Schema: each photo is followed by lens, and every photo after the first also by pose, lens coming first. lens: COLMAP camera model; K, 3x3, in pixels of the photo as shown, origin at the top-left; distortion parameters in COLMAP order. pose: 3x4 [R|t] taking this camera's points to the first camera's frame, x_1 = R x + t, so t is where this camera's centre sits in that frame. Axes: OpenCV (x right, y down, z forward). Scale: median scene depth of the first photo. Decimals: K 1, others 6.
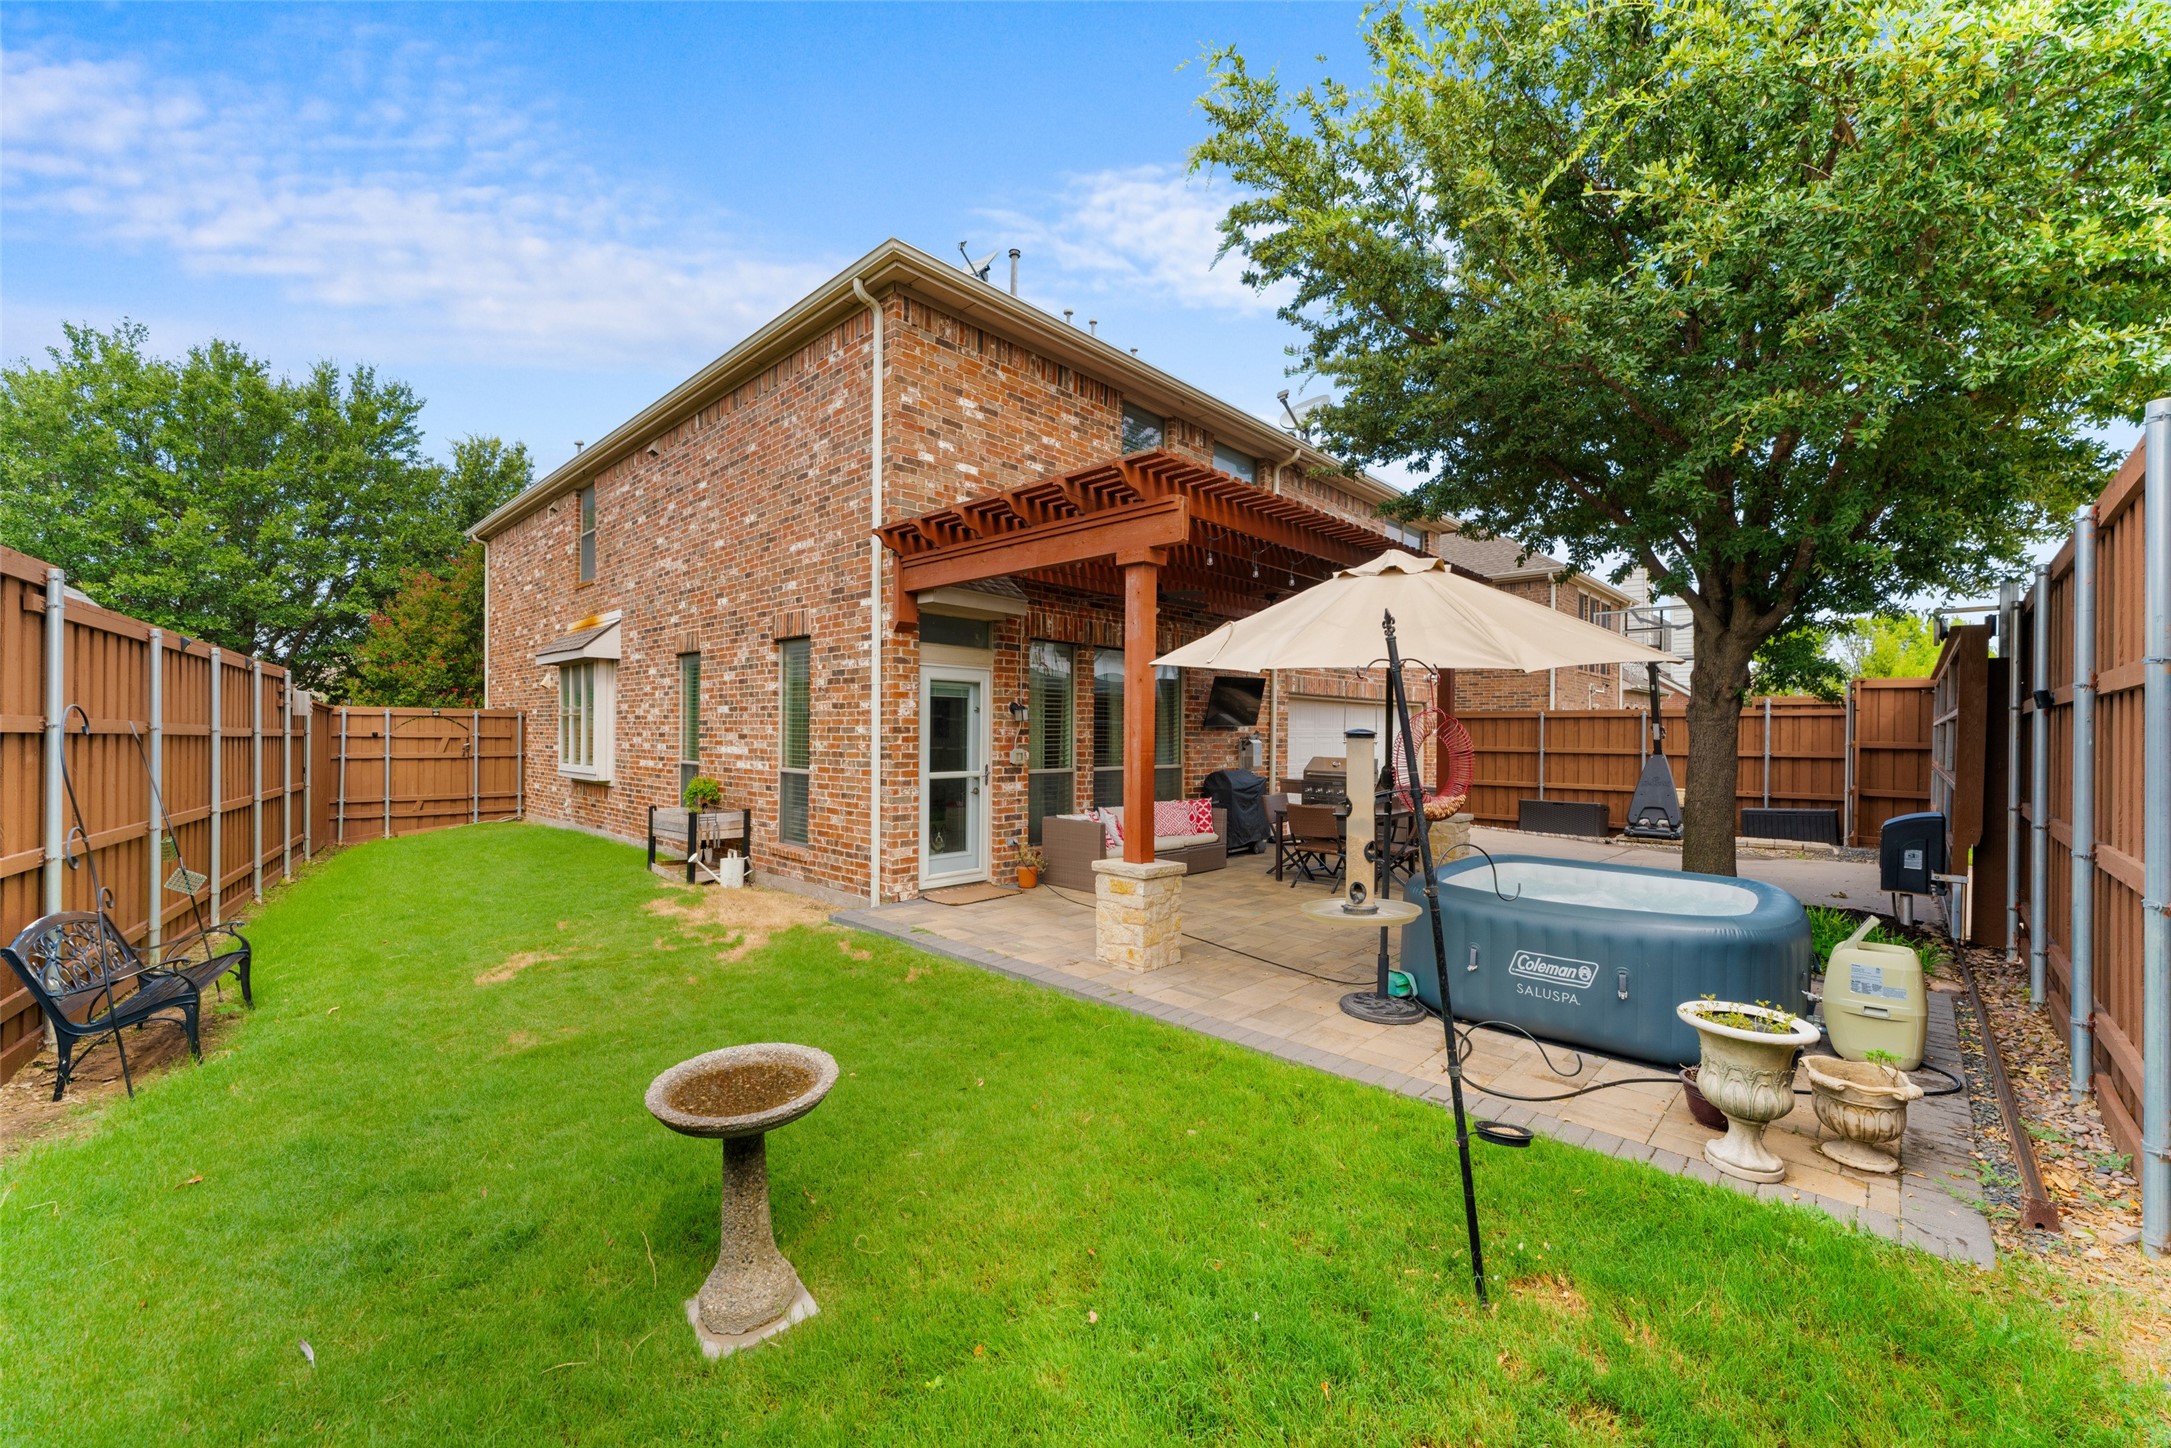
lens RADIAL K [[872.4, 0, 1083.2], [0, 872.4, 727.4], [0, 0, 1]] dist [-0.002172, -0.000116]
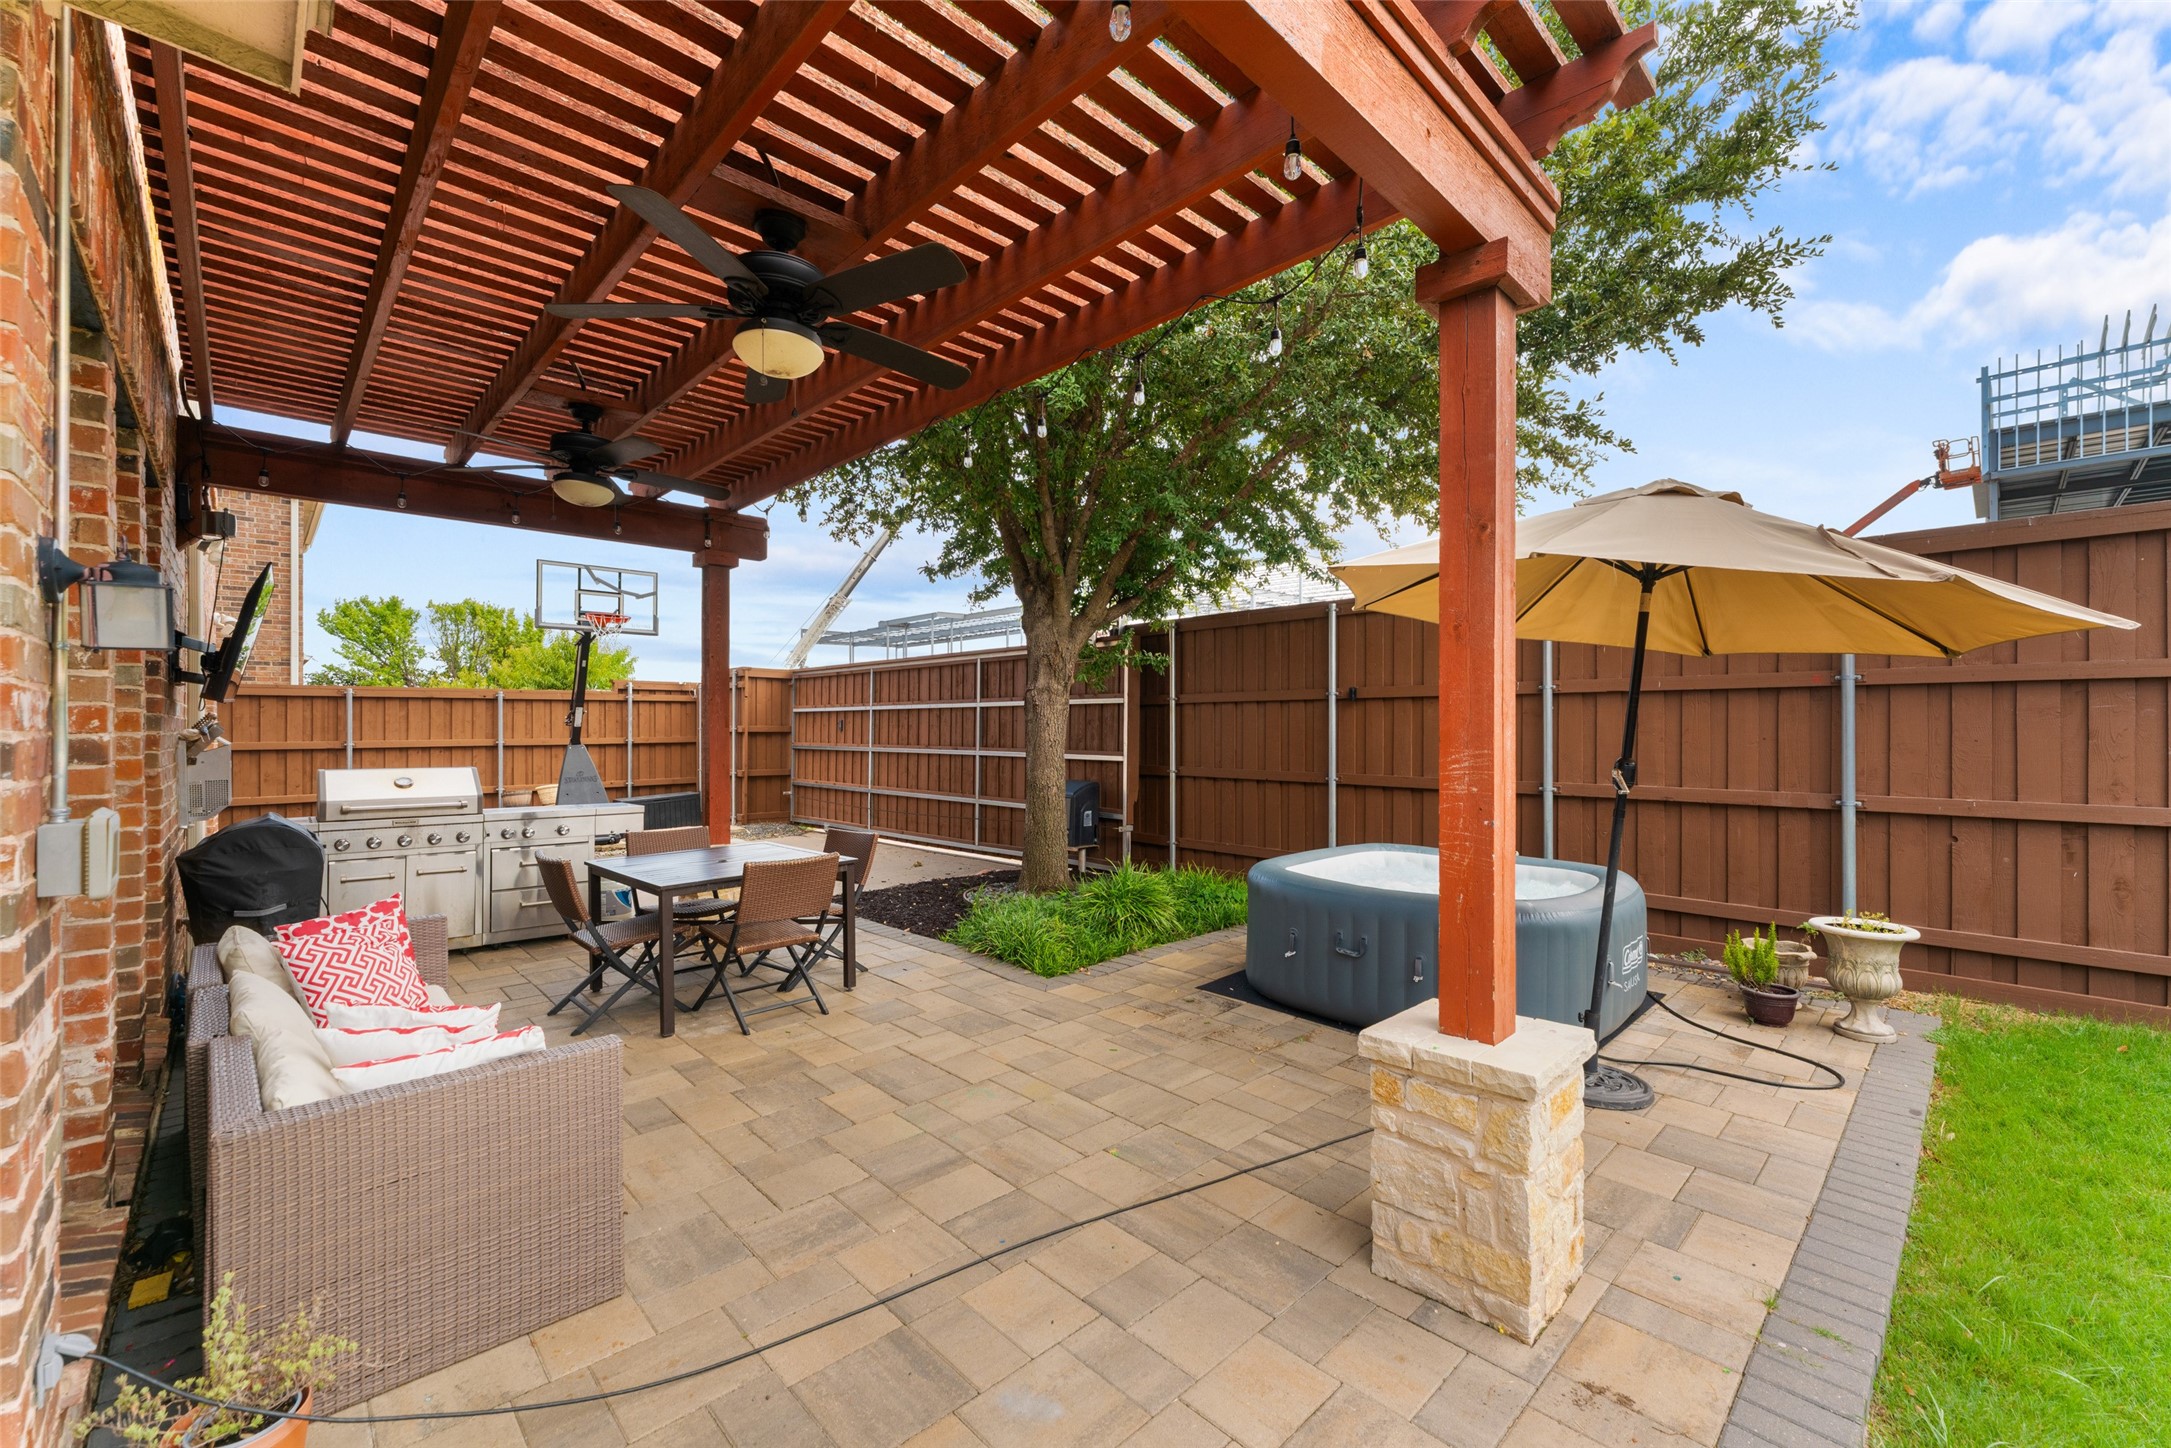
lens RADIAL K [[872.4, 0, 1081.7], [0, 872.4, 722.3], [0, 0, 1]] dist [-0.002172, -0.000116]
pose [[0.055503, -0.008490, 0.998422, -0.158245], [0.001781, 0.999963, 0.008404, 0.004524], [-0.998457, 0.001312, 0.055516, 0.533863]]
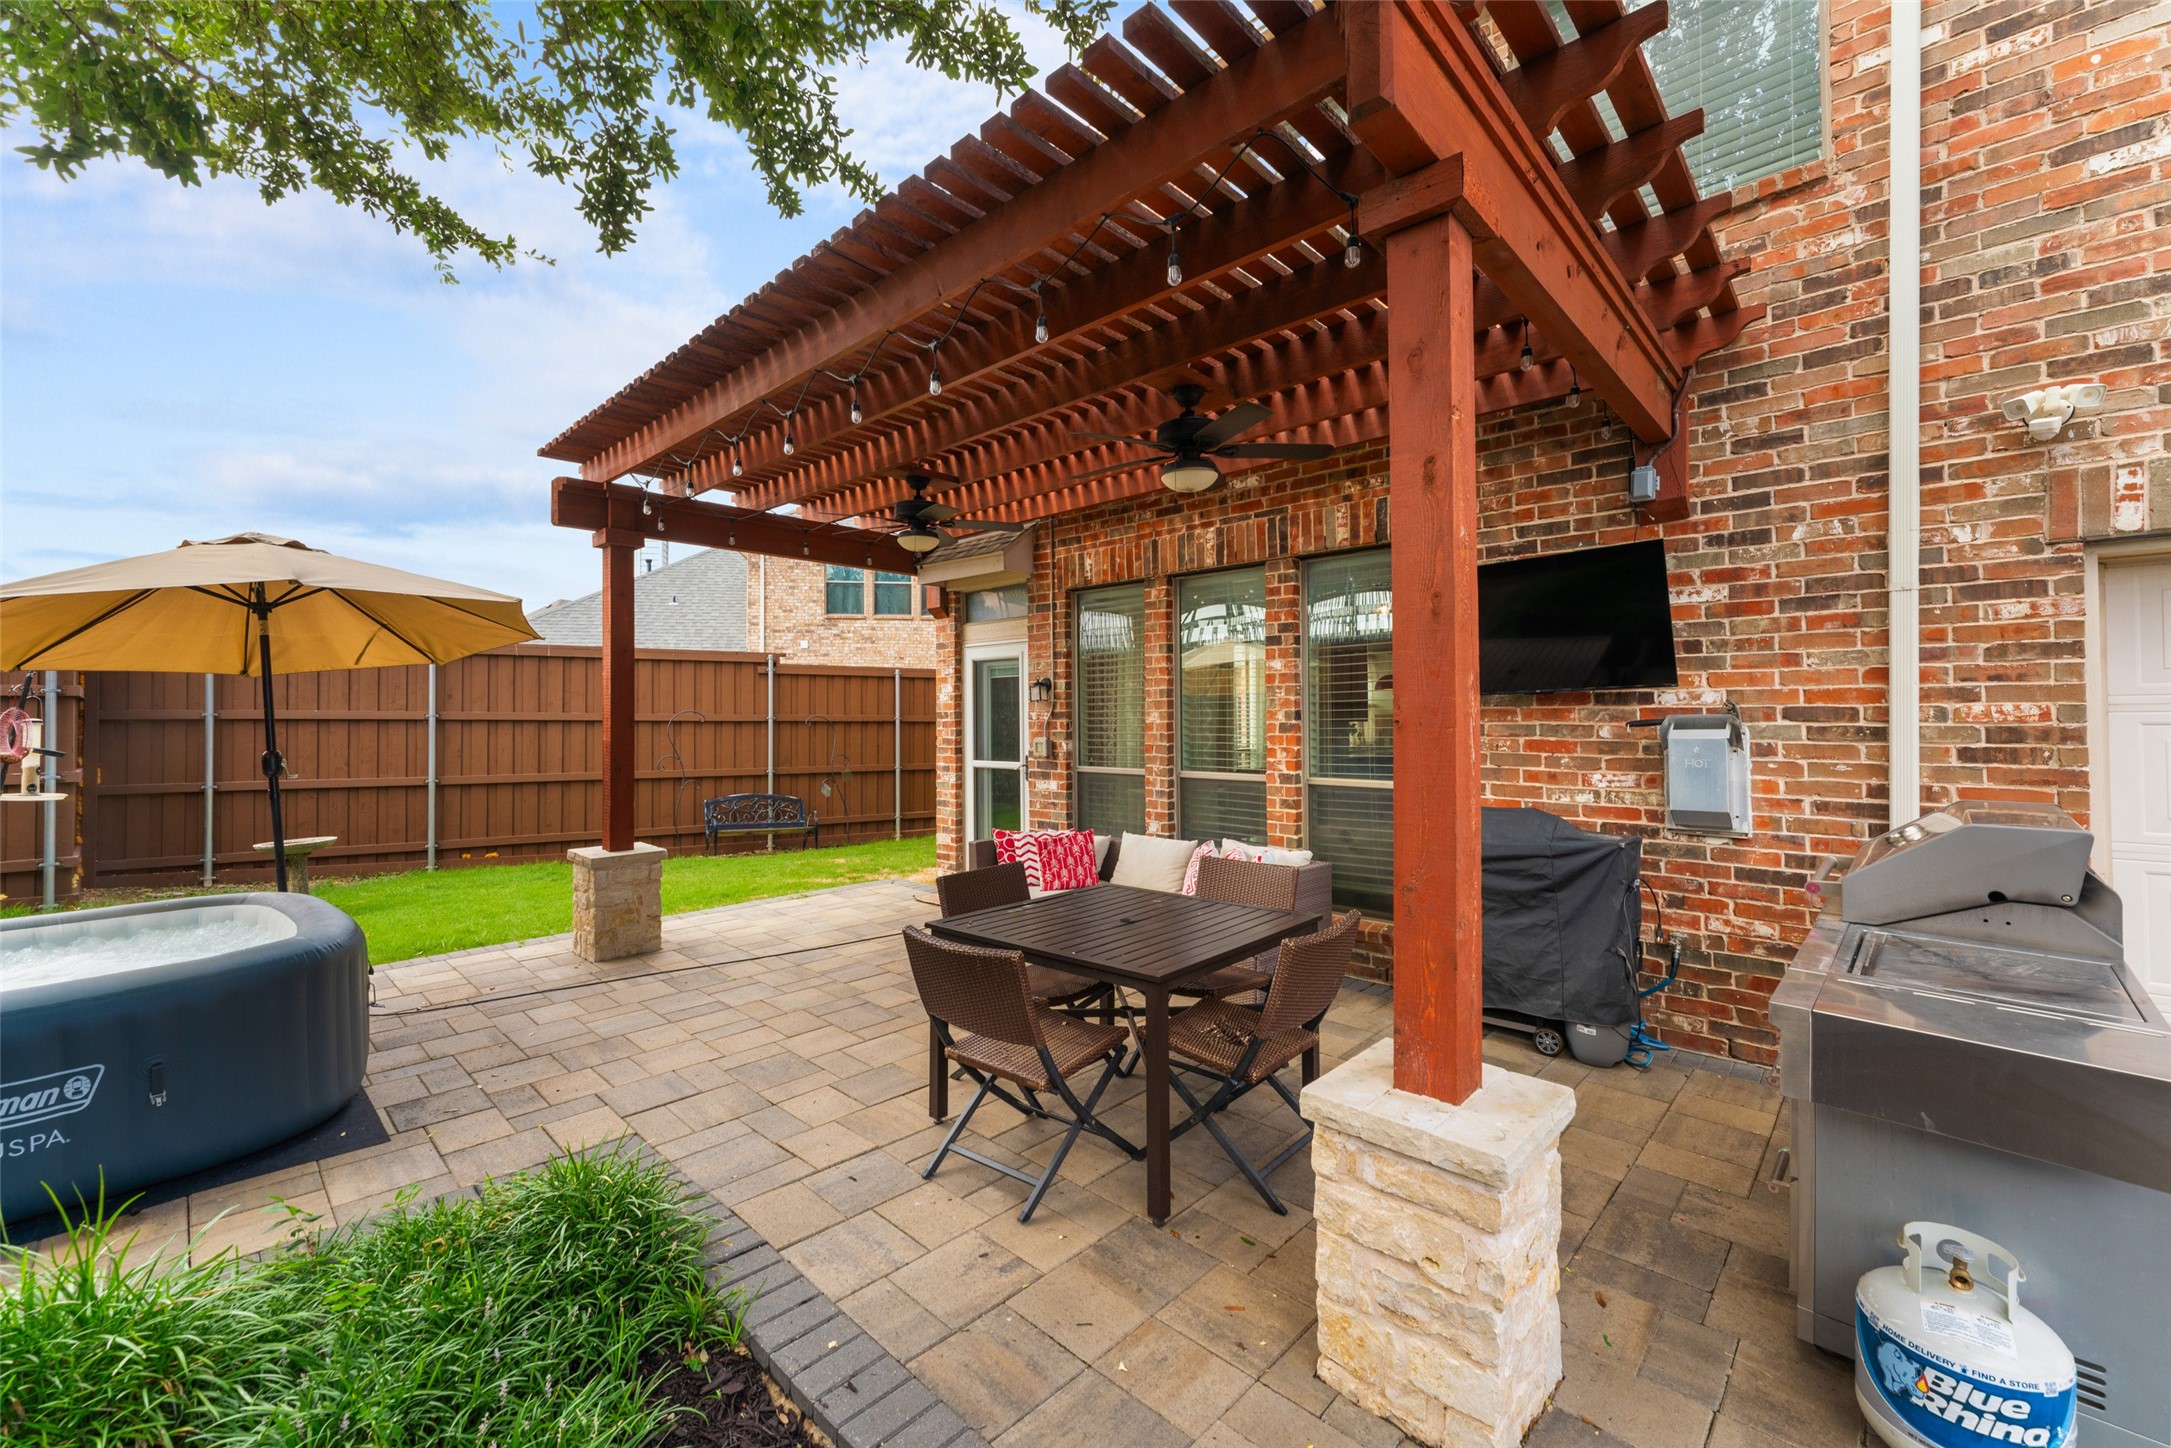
lens RADIAL K [[872.4, 0, 1084.6], [0, 872.4, 714.9], [0, 0, 1]] dist [-0.002172, -0.000116]
pose [[-0.011962, -0.011862, -0.999858, 0.474814], [0.006098, 0.999910, -0.011936, 0.009615], [0.999910, -0.006240, -0.011889, 0.704542]]
